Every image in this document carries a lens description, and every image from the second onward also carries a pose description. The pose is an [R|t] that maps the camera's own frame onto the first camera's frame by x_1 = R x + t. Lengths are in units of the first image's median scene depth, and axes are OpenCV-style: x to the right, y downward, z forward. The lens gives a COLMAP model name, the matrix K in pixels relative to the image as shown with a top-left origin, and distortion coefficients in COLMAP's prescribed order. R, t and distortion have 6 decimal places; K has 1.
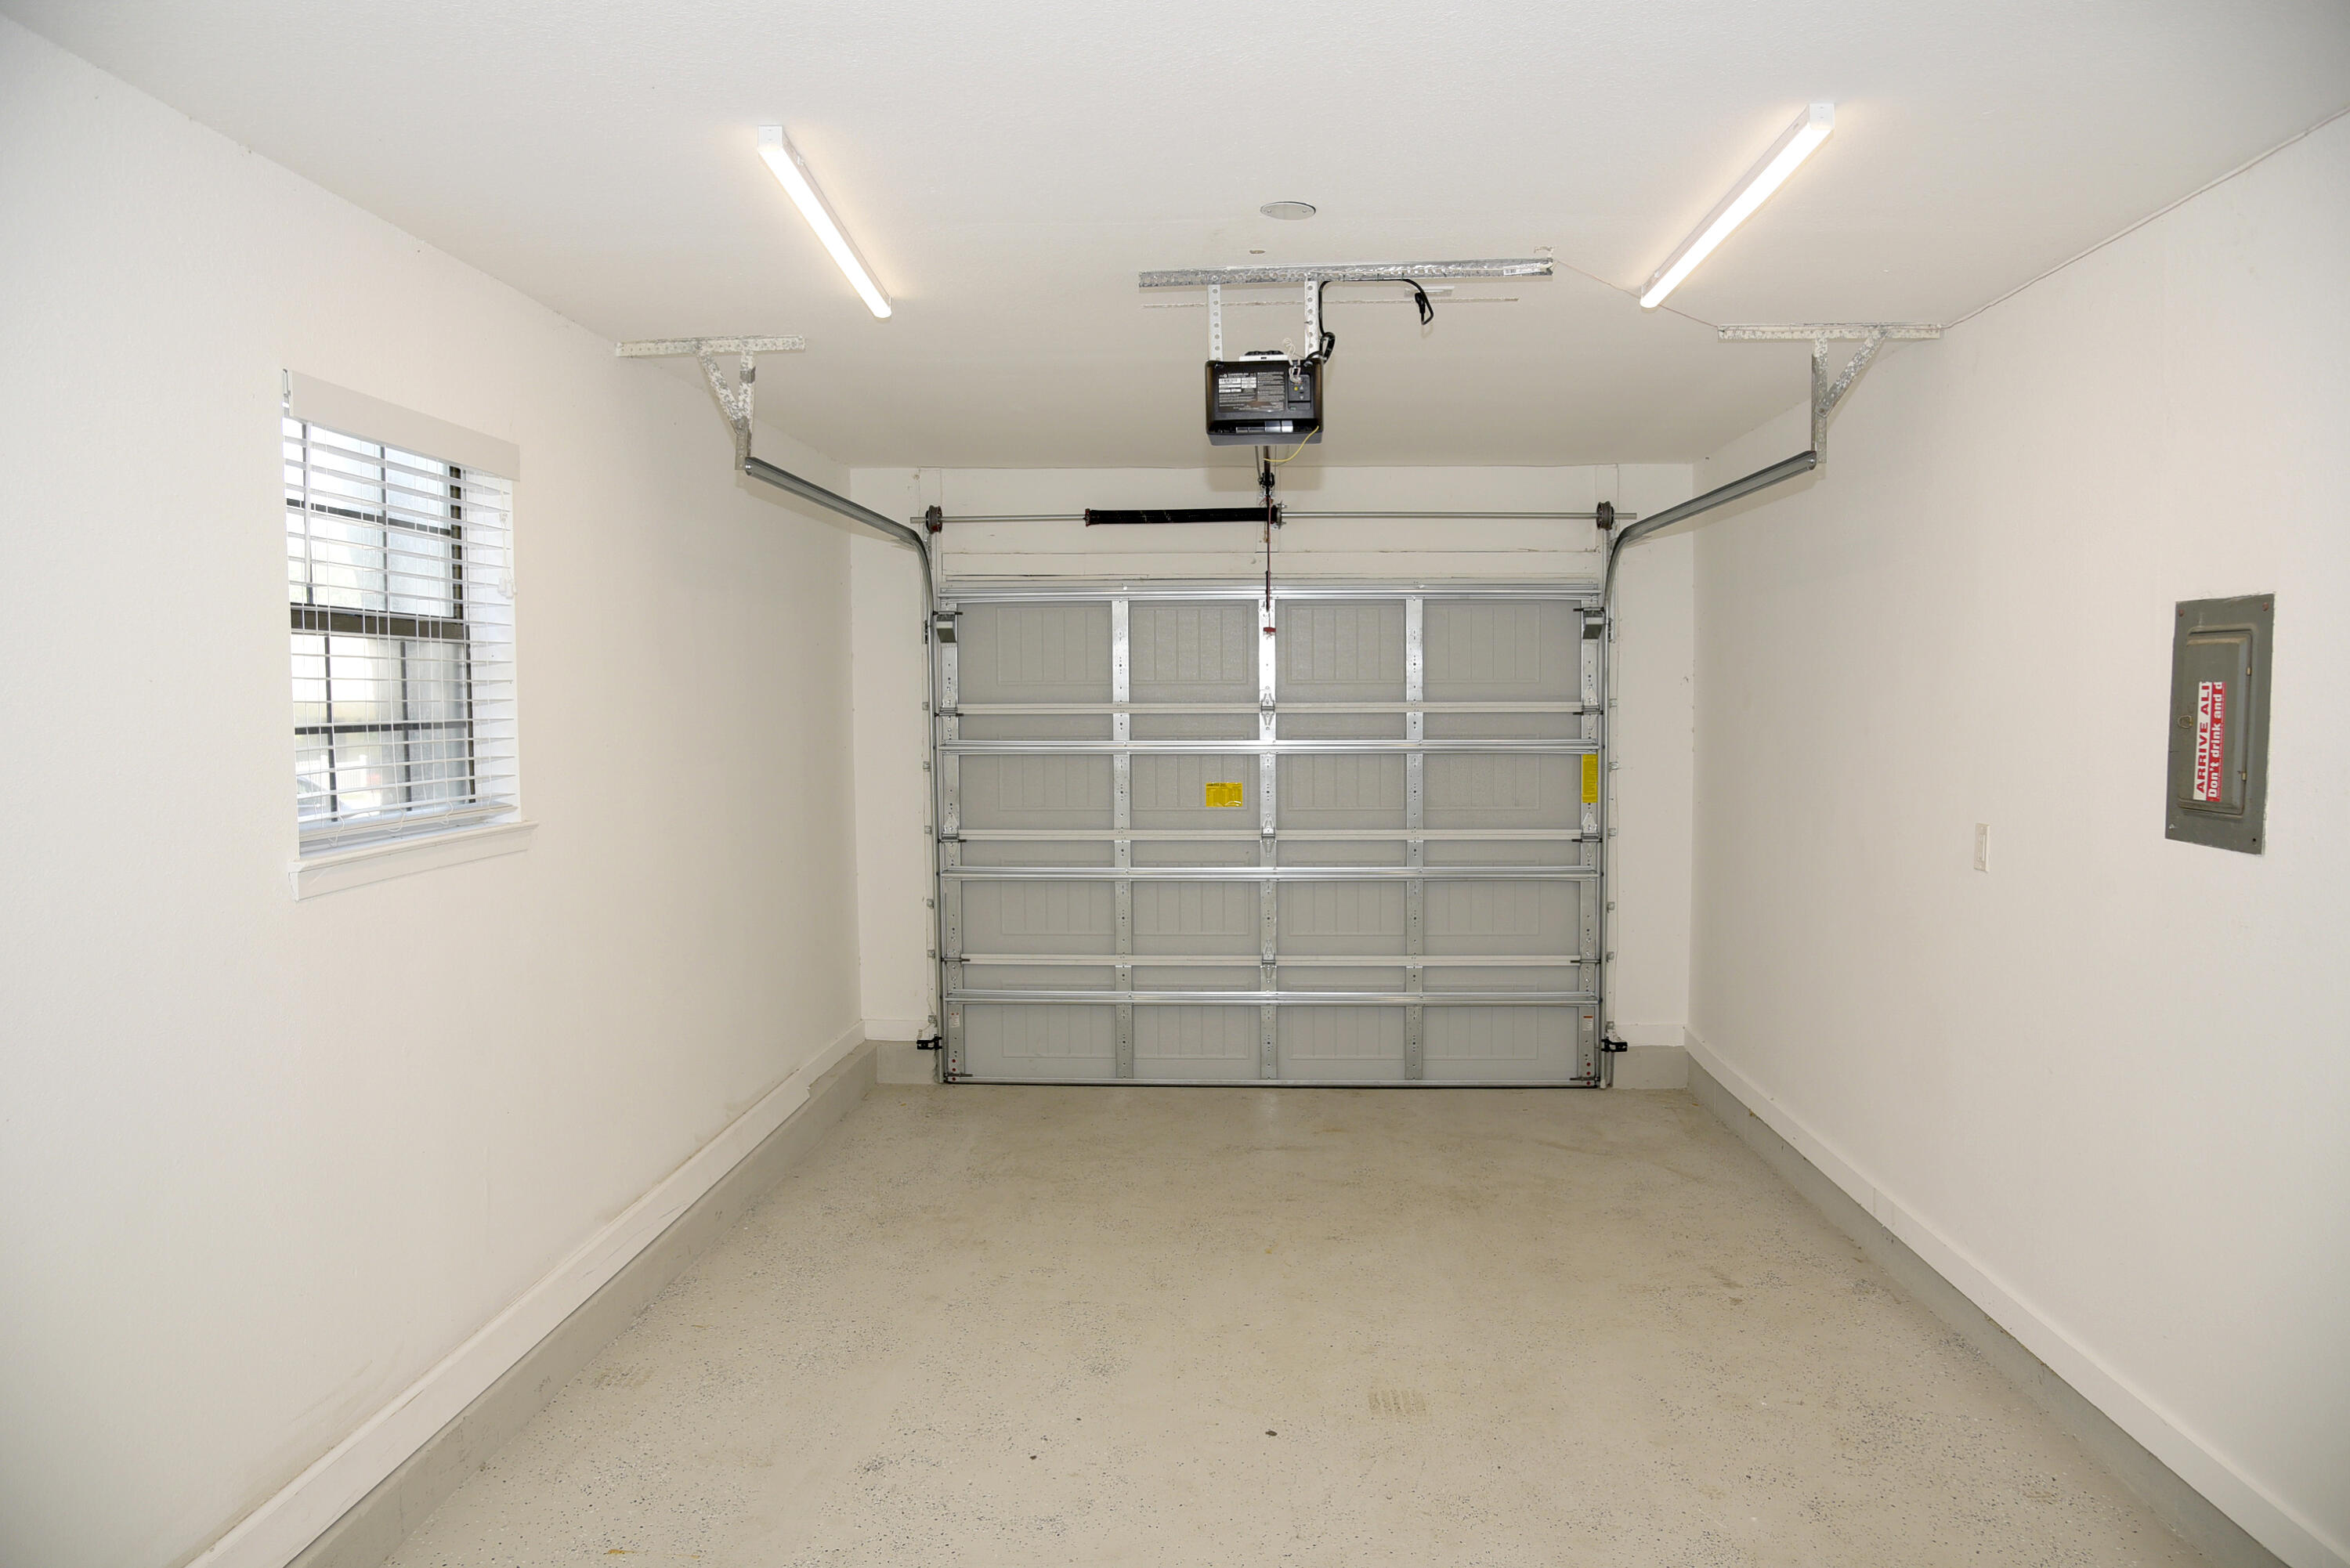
lens RADIAL K [[1596.3, 0, 1164.9], [0, 1596.3, 785.2], [0, 0, 1]] dist [-0.105011, 0.047934]
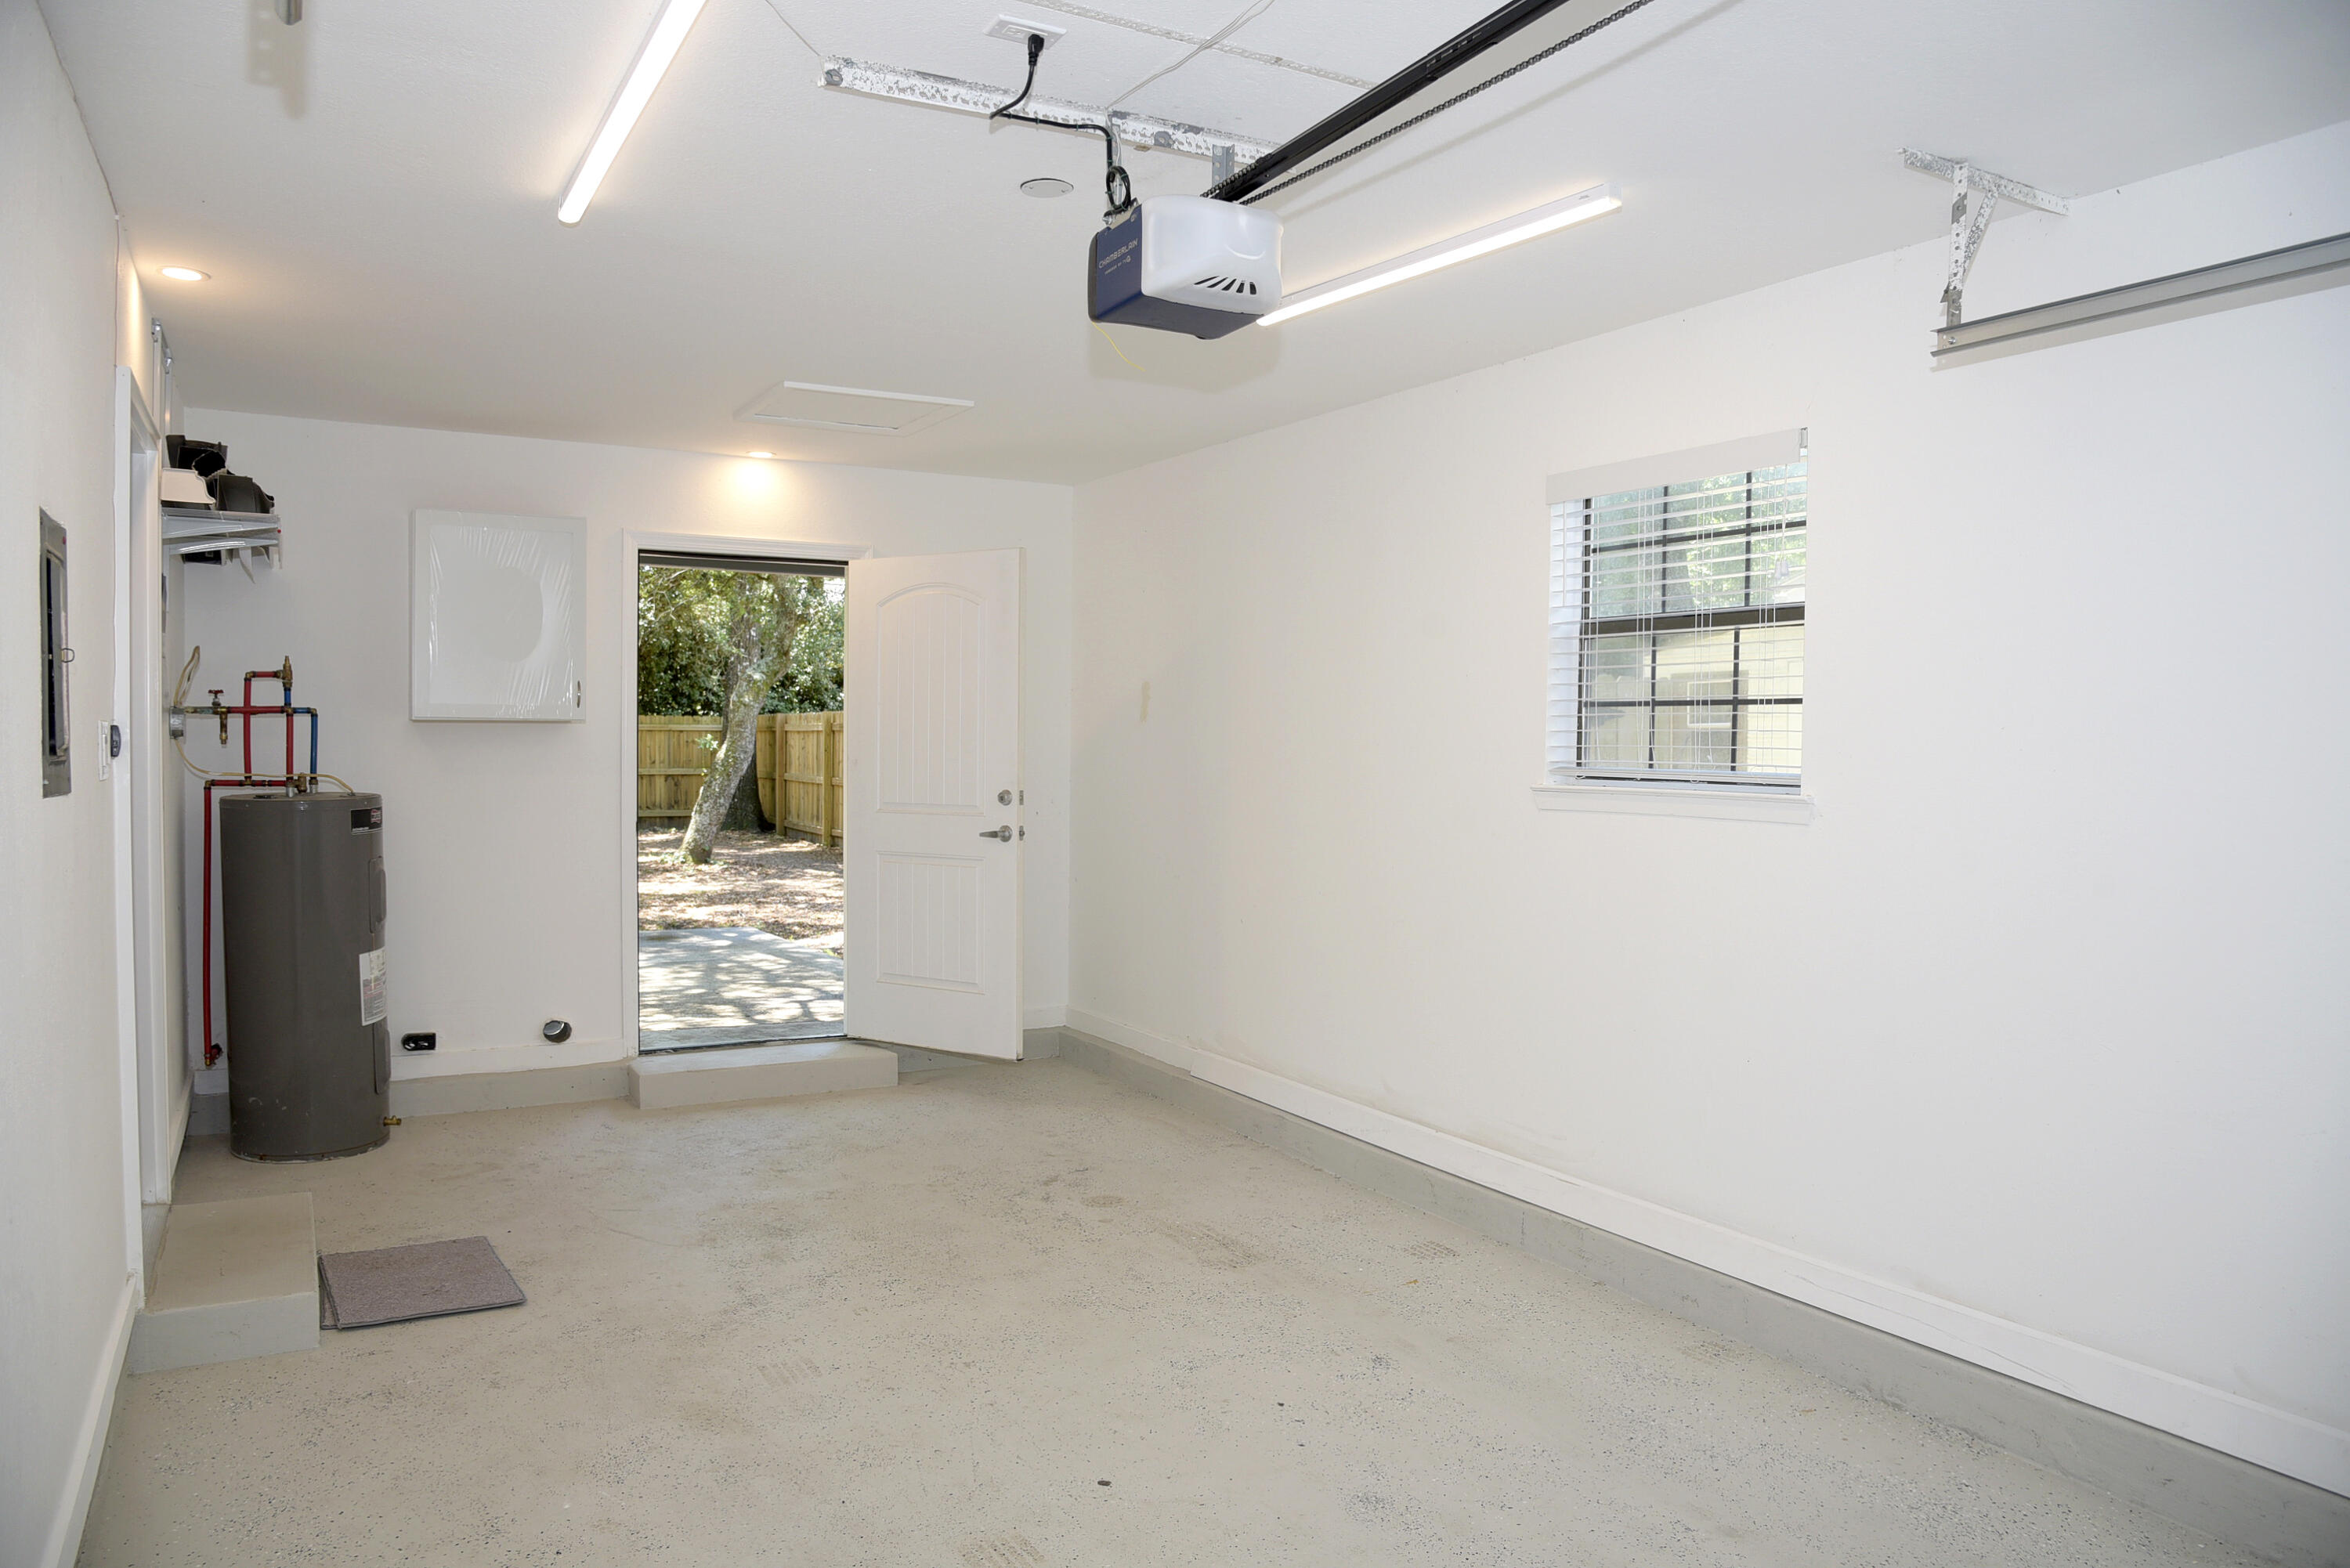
lens RADIAL K [[1596.3, 0, 1164.2], [0, 1596.3, 789.2], [0, 0, 1]] dist [-0.105011, 0.047934]
pose [[-0.839197, 0.013473, -0.543661, 0.552784], [-0.037390, 0.995898, 0.082396, -0.053729], [0.542541, 0.089474, -0.835250, 1.850557]]
